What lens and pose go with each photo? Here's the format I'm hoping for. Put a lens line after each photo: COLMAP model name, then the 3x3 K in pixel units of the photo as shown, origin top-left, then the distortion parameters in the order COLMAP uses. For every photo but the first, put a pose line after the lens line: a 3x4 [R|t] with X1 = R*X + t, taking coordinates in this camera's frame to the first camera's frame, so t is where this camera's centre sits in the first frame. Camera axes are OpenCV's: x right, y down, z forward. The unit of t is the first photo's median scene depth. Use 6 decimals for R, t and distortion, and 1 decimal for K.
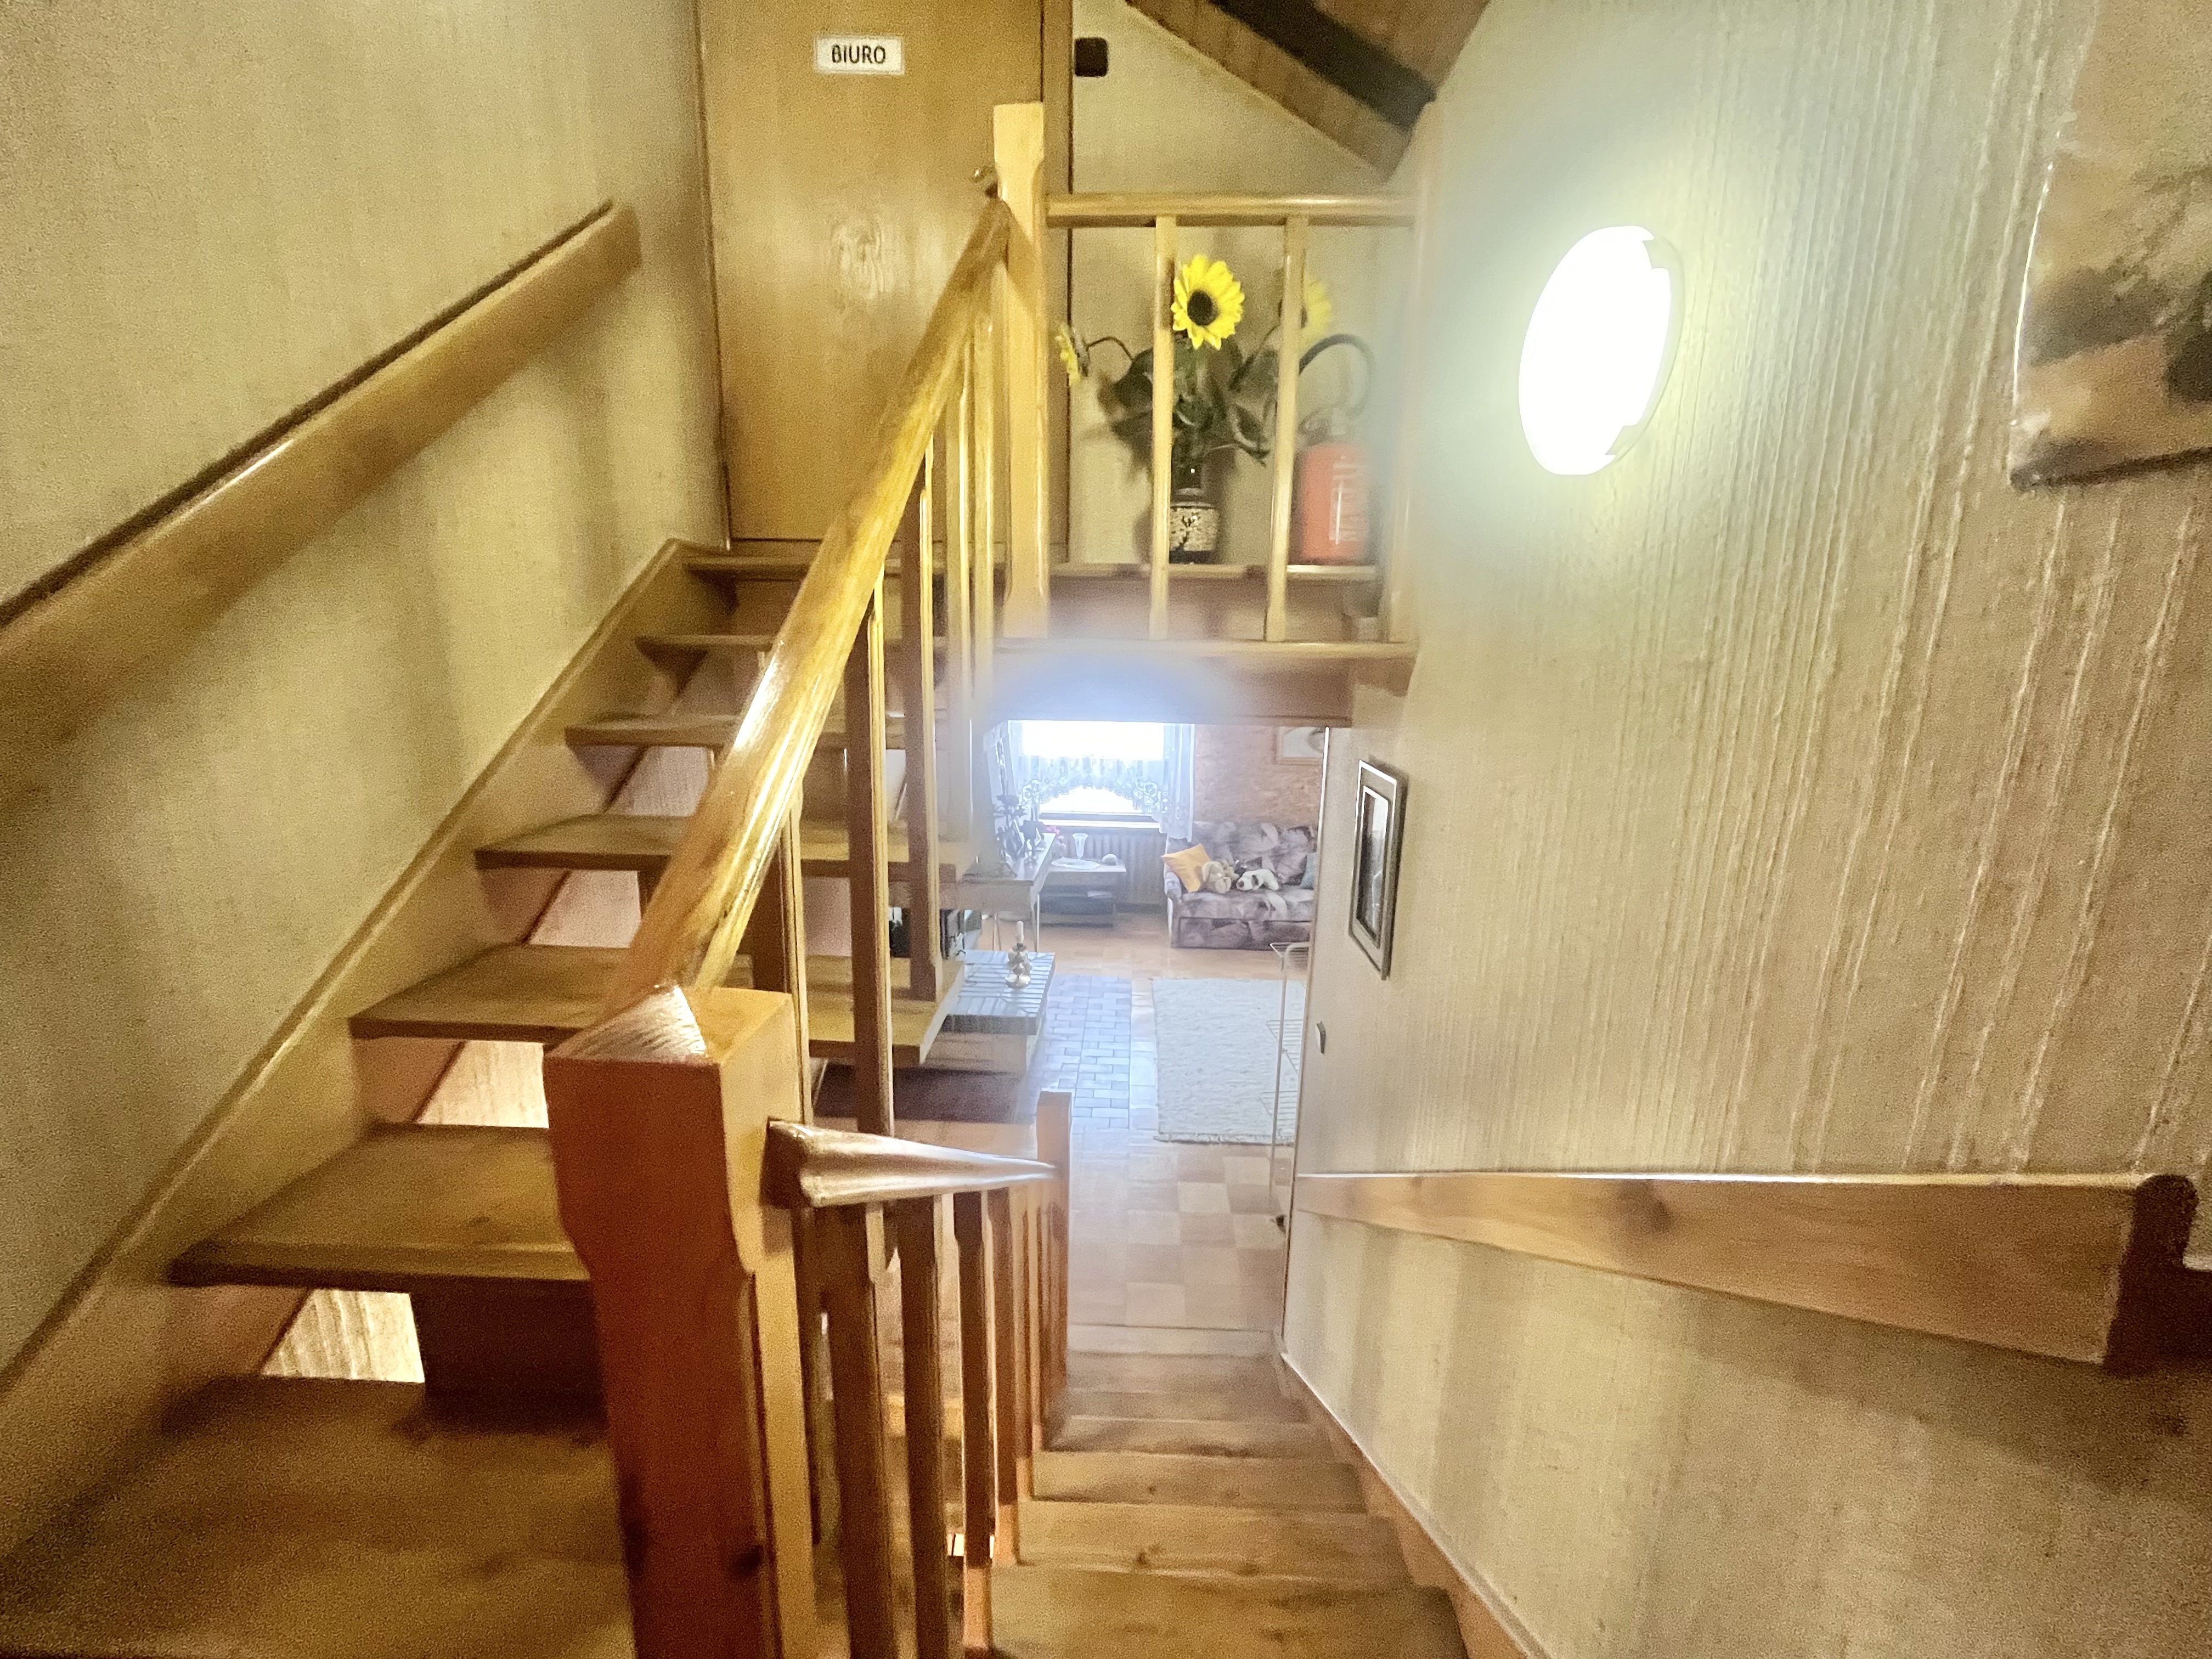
lens RADIAL K [[899.3, 0, 1106.9], [0, 899.3, 829.0], [0, 0, 1]] dist [-0.005390, 0.000432]
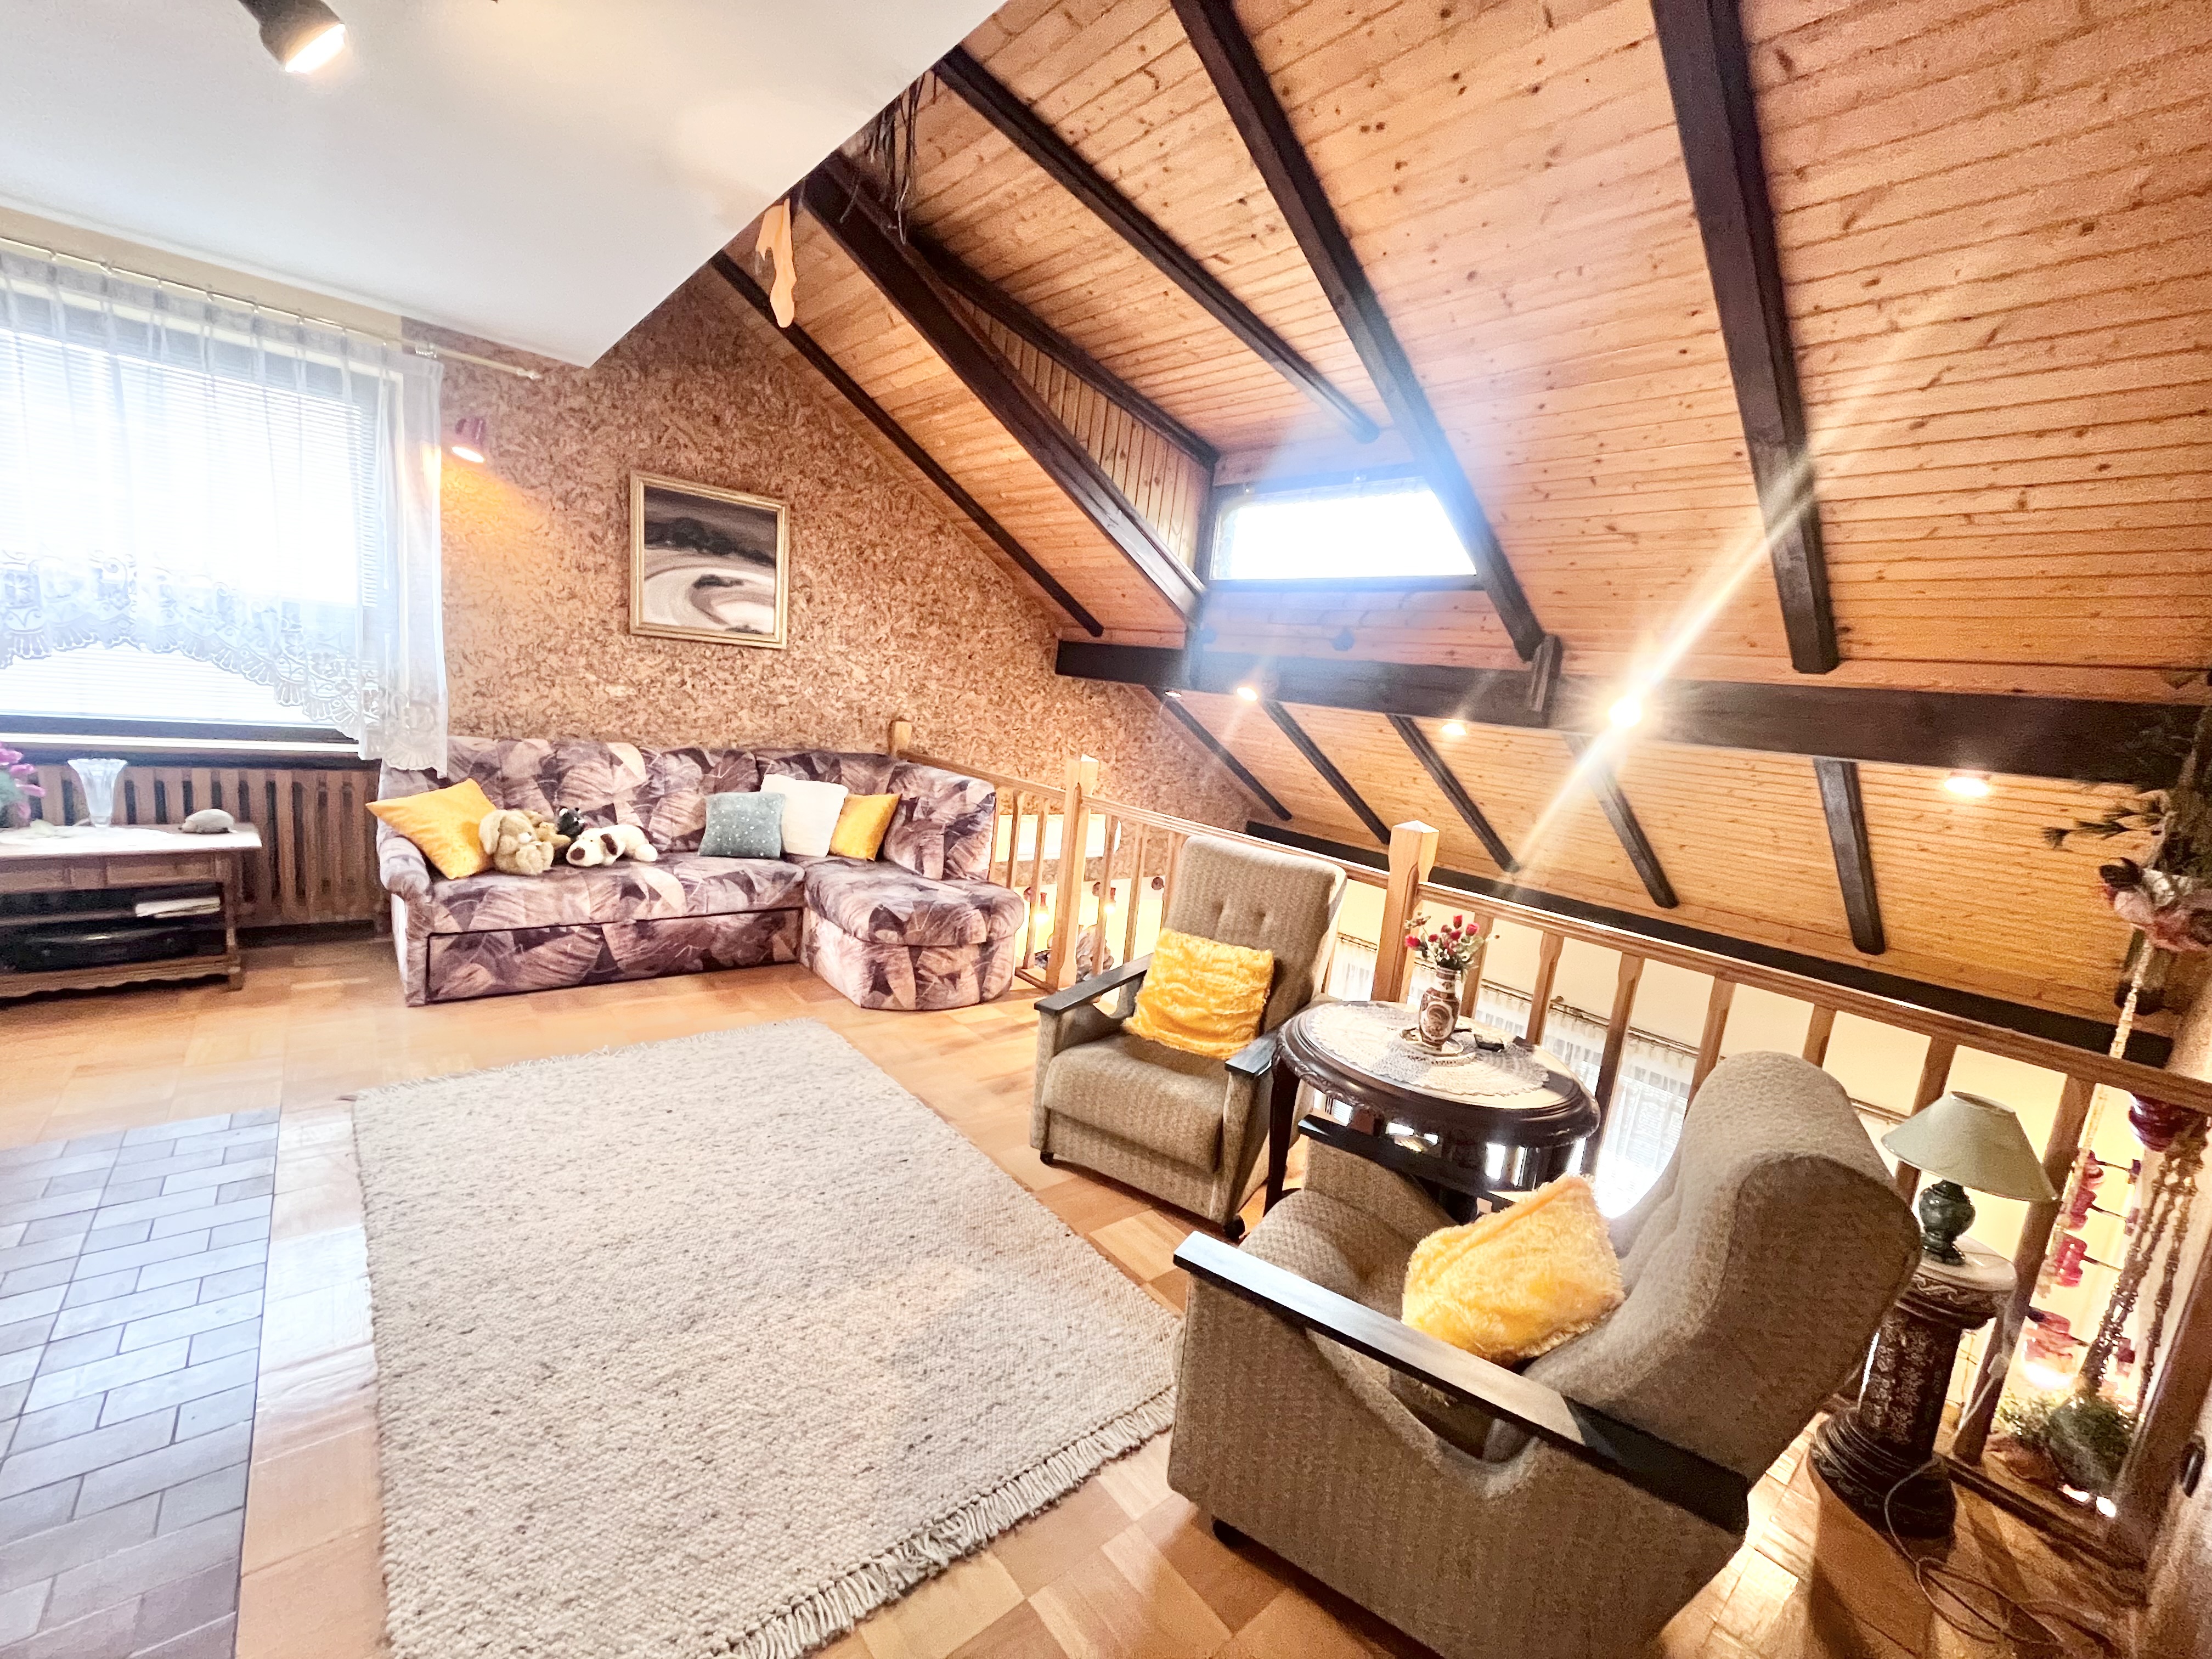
lens RADIAL K [[899.3, 0, 1110.0], [0, 899.3, 841.5], [0, 0, 1]] dist [-0.005390, 0.000432]
pose [[0.739366, -0.057359, 0.670856, 0.034624], [0.052153, 0.998250, 0.027872, 0.055486], [-0.671281, 0.014379, 0.741064, 0.433370]]
